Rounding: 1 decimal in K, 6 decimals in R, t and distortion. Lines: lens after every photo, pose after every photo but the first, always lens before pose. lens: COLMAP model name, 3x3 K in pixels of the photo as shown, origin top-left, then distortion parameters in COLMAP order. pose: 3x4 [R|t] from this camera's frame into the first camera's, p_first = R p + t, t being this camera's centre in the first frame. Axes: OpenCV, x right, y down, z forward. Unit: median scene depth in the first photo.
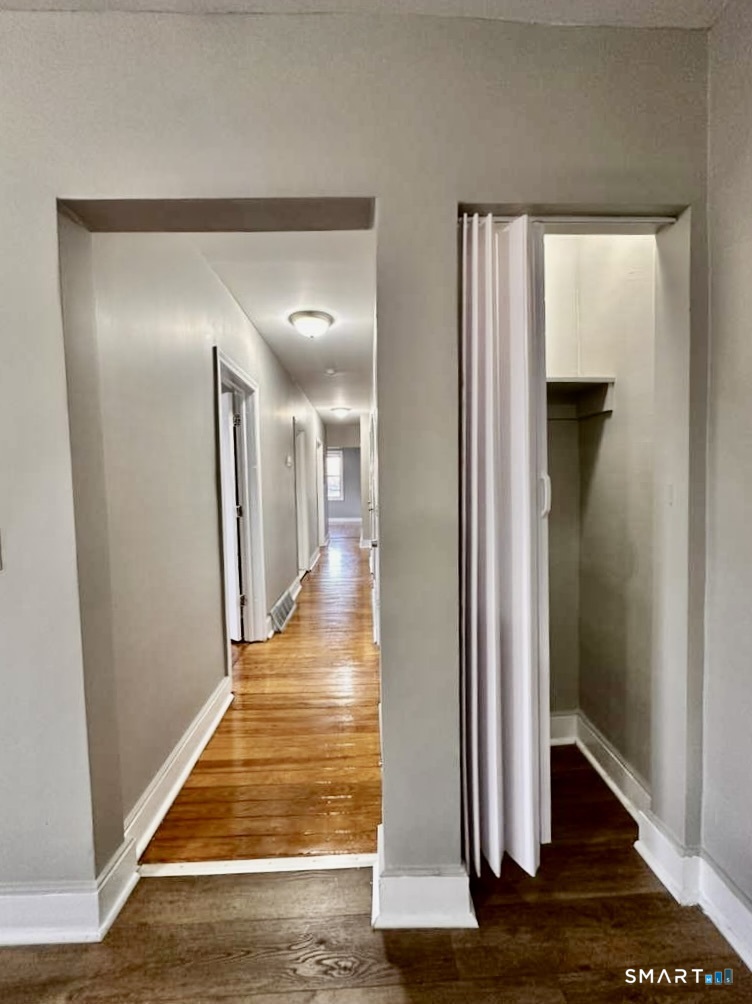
lens RADIAL K [[405.6, 0, 374.5], [0, 405.6, 497.8], [0, 0, 1]] dist [-0.007086, 0.001813]
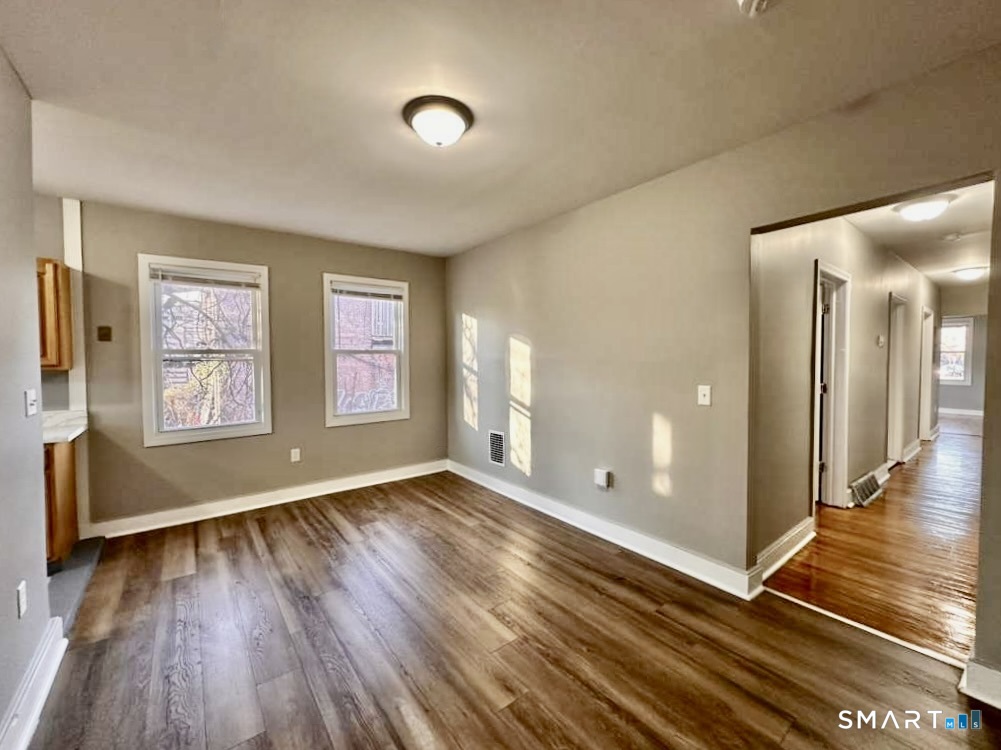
lens RADIAL K [[404.4, 0, 499.4], [0, 404.4, 372.6], [0, 0, 1]] dist [-0.007086, 0.001813]
pose [[0.582694, 0.043106, -0.811548, 0.048190], [-0.039413, 0.998916, 0.024760, -0.003256], [0.811736, 0.017558, 0.583761, -0.360129]]
